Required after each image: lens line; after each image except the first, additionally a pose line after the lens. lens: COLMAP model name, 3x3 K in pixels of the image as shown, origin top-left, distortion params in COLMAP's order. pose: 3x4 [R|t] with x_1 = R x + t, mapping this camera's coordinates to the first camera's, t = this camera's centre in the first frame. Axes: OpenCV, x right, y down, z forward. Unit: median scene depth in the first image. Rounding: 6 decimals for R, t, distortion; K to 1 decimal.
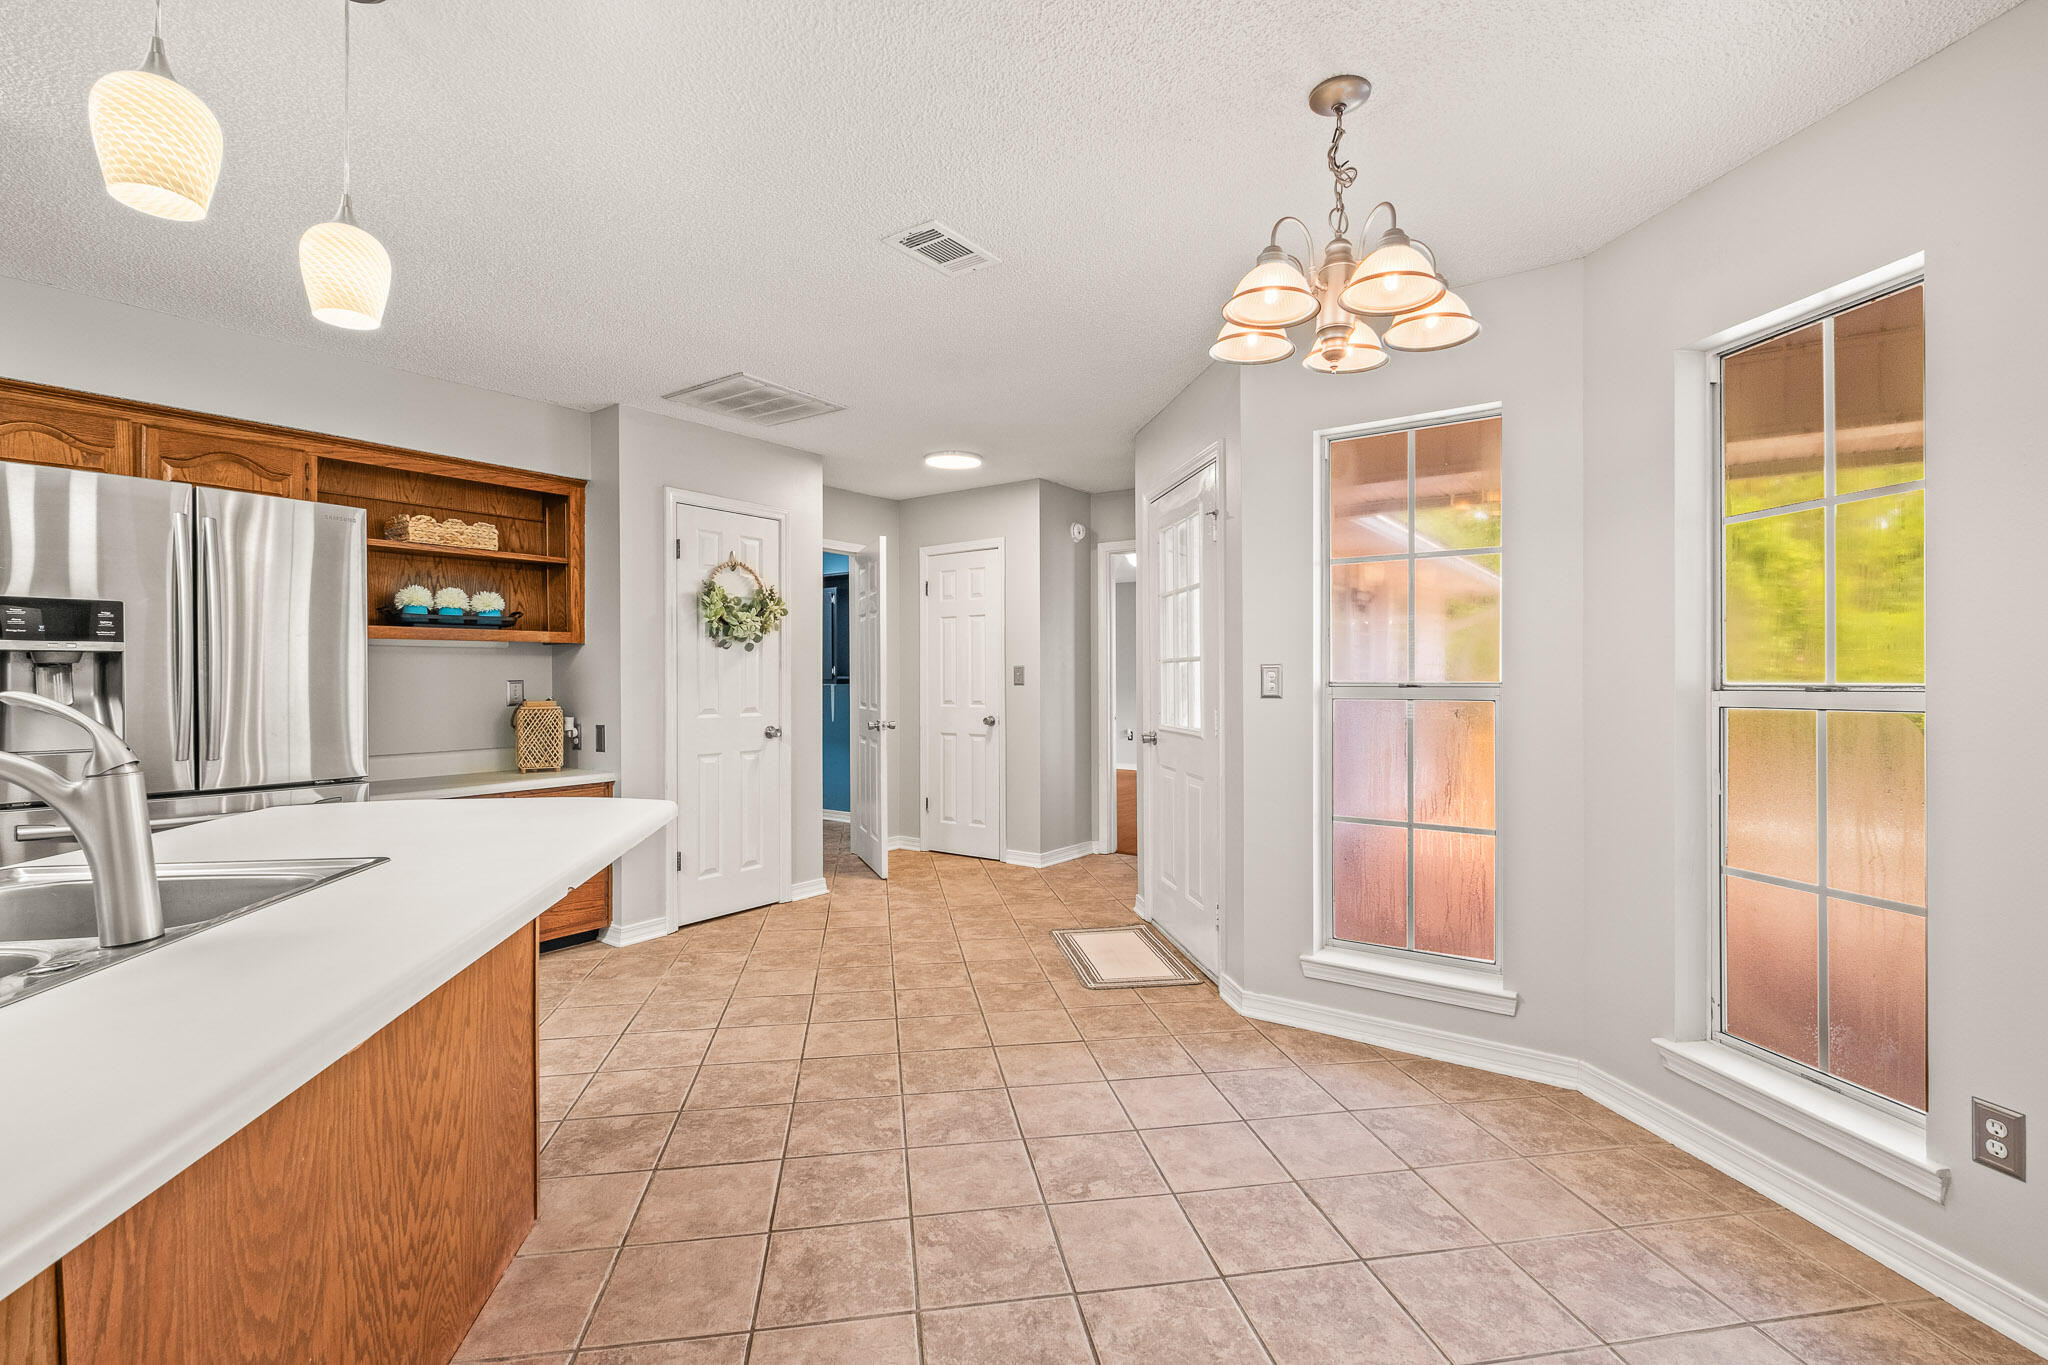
lens RADIAL K [[911.0, 0, 1024.0], [0, 911.0, 682.5], [0, 0, 1]] dist [0.005197, -0.007423]
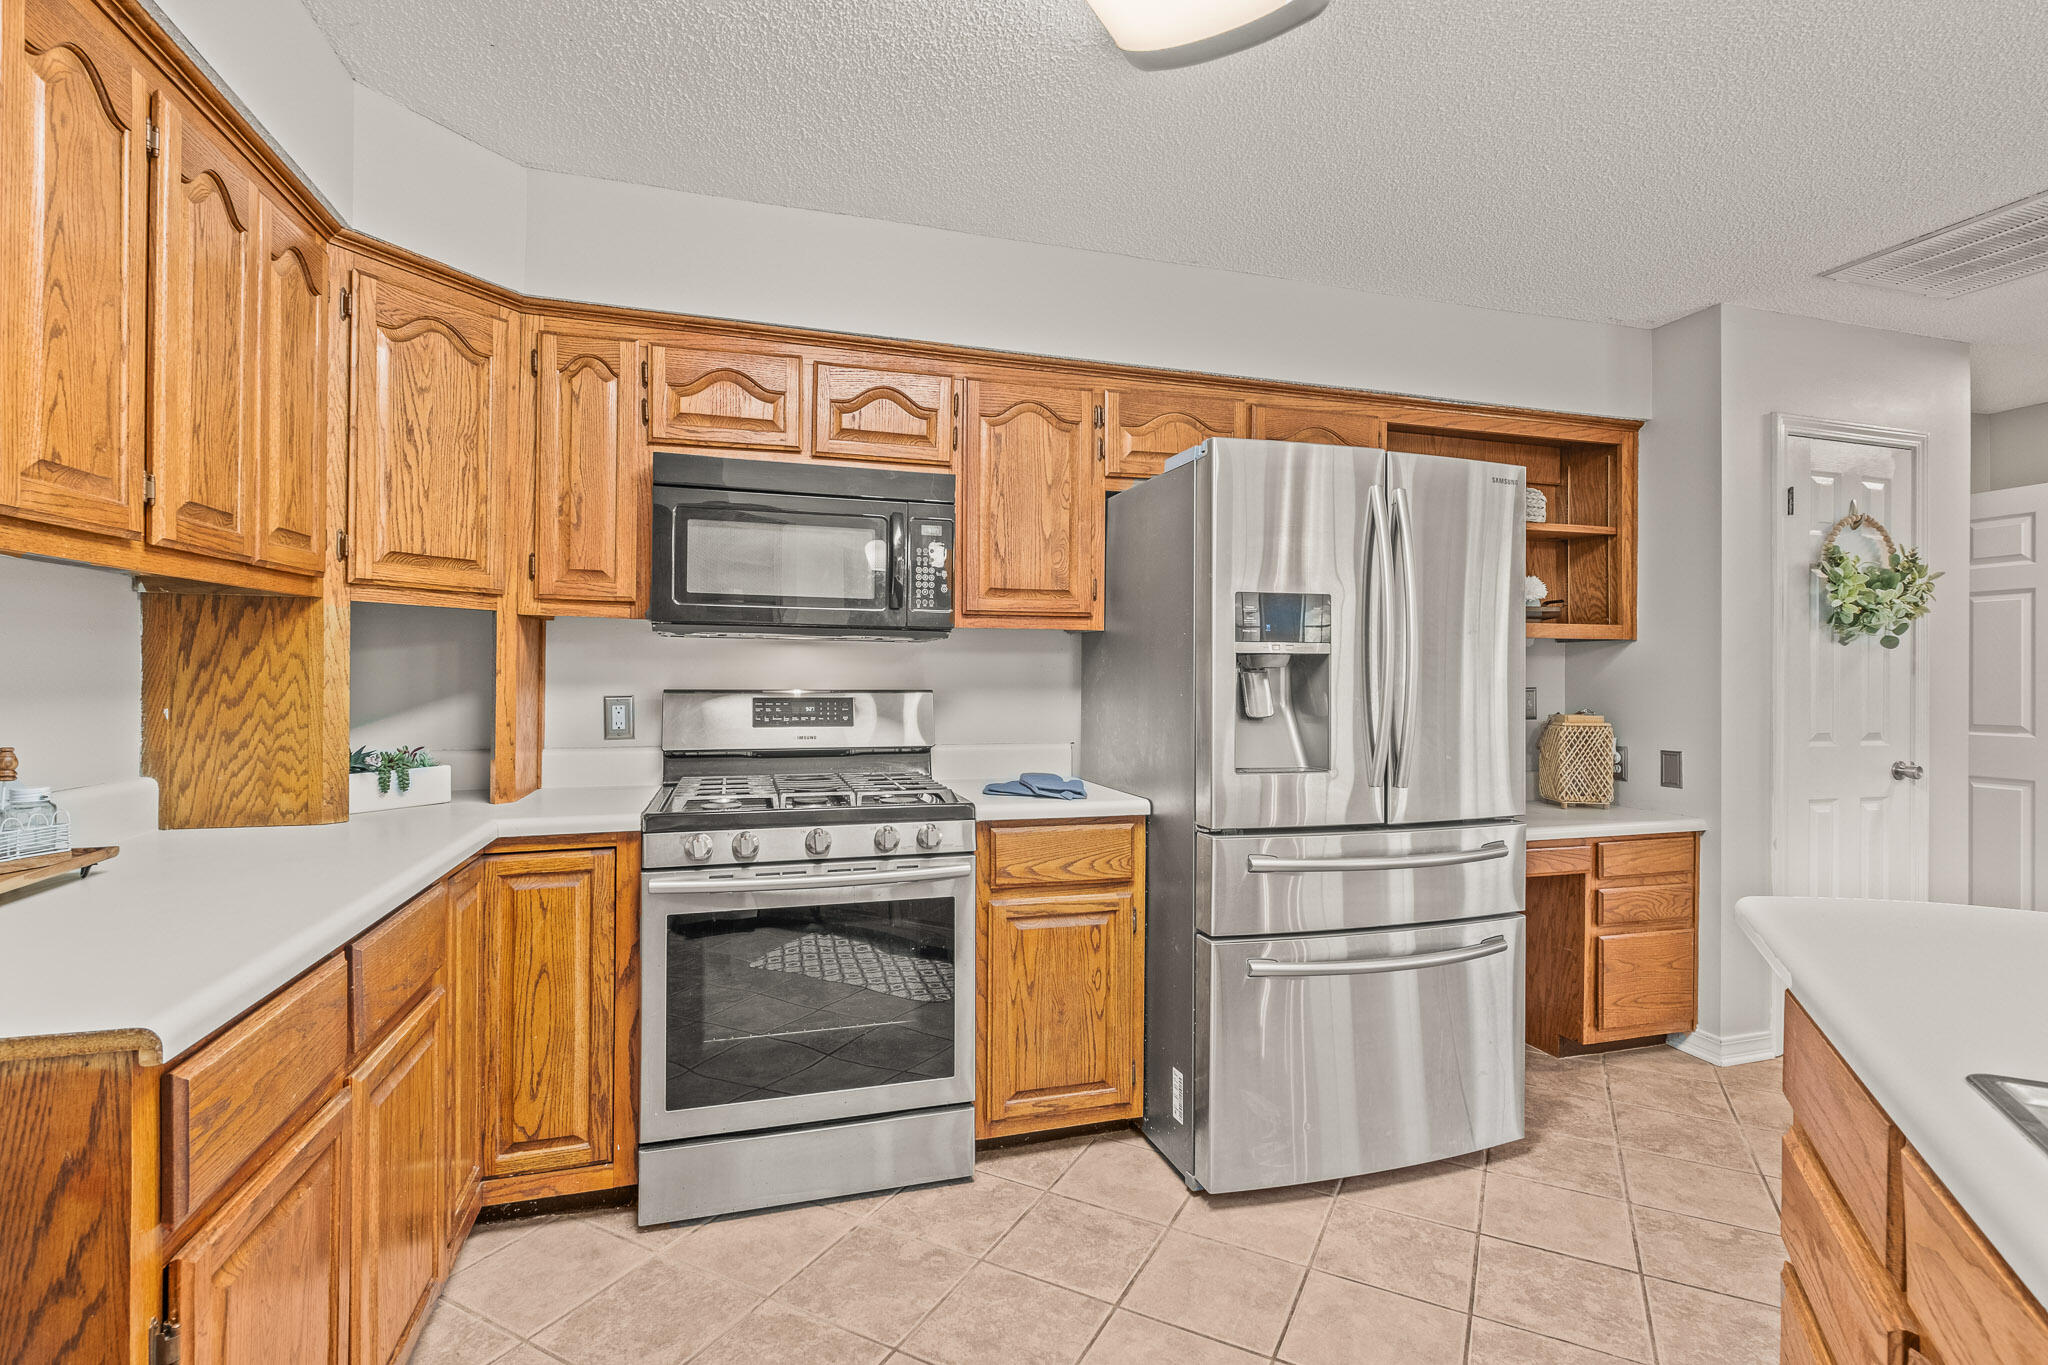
lens RADIAL K [[948.4, 0, 1026.0], [0, 948.4, 673.6], [0, 0, 1]] dist [-0.001008, -0.001536]
pose [[0.792311, 0.006984, -0.610078, -0.405564], [-0.012970, 0.999901, -0.005399, -0.004320], [0.609980, 0.012190, 0.792323, 0.078906]]
